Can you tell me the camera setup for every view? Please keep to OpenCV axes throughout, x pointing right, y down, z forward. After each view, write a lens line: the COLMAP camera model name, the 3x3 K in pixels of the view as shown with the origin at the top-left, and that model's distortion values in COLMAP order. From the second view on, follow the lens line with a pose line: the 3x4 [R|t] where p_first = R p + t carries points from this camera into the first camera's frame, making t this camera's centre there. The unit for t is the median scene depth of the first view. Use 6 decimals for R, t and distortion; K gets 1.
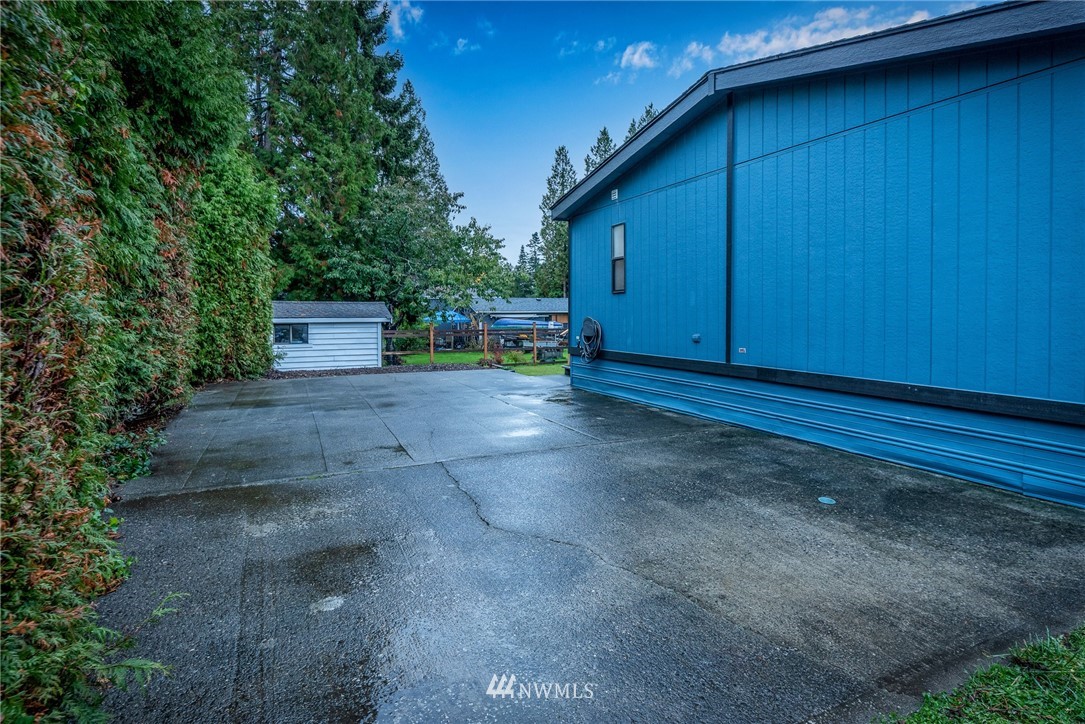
lens RADIAL K [[579.3, 0, 541.6], [0, 579.3, 315.4], [0, 0, 1]] dist [0.000257, 0.000012]
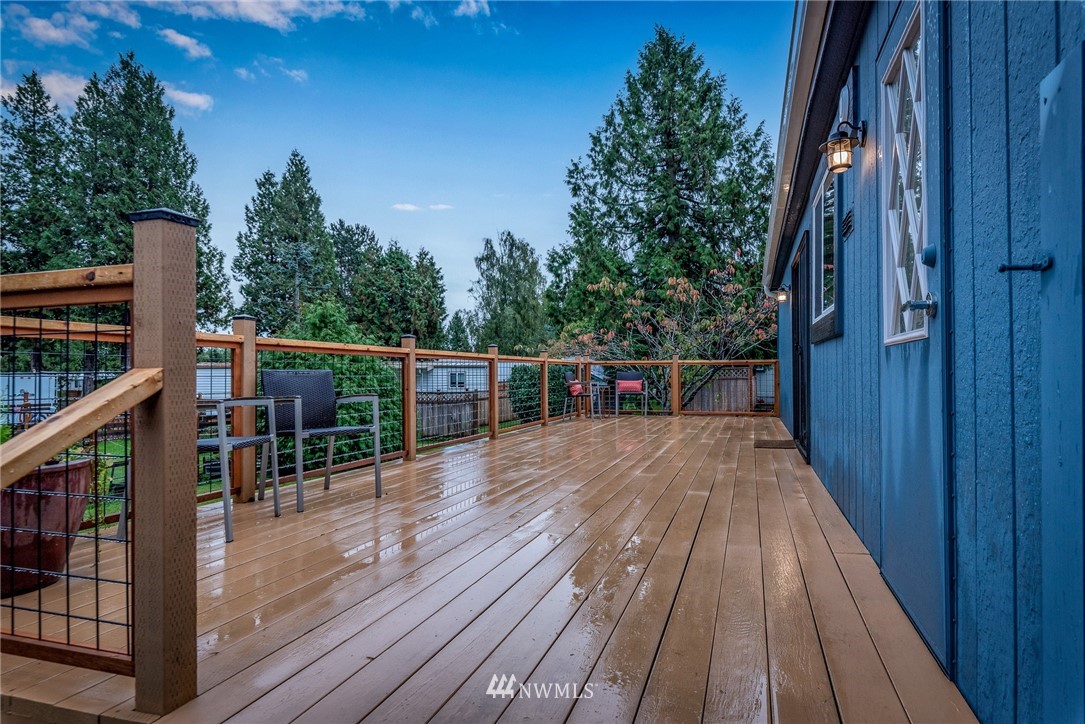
lens RADIAL K [[608.2, 0, 564.8], [0, 608.2, 365.8], [0, 0, 1]] dist [0.003754, 0.000080]
pose [[0.676161, 0.007670, 0.736714, 0.043274], [0.010360, 0.999748, -0.019917, -0.009375], [-0.736681, 0.021099, 0.675911, 0.427045]]
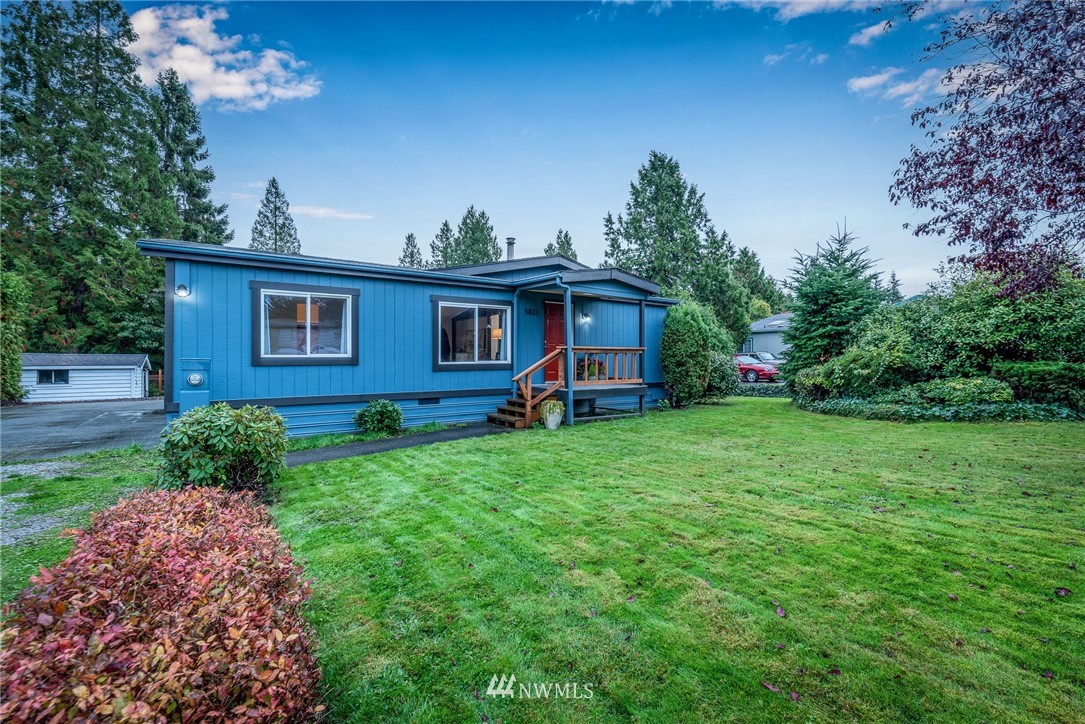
lens RADIAL K [[465.5, 0, 537.9], [0, 465.5, 356.7], [0, 0, 1]] dist [0.001819, -0.000484]
pose [[0.985329, -0.001166, 0.170662, 0.319910], [0.003255, 0.999923, -0.011962, -0.000024], [-0.170635, 0.012342, 0.985257, -0.194747]]
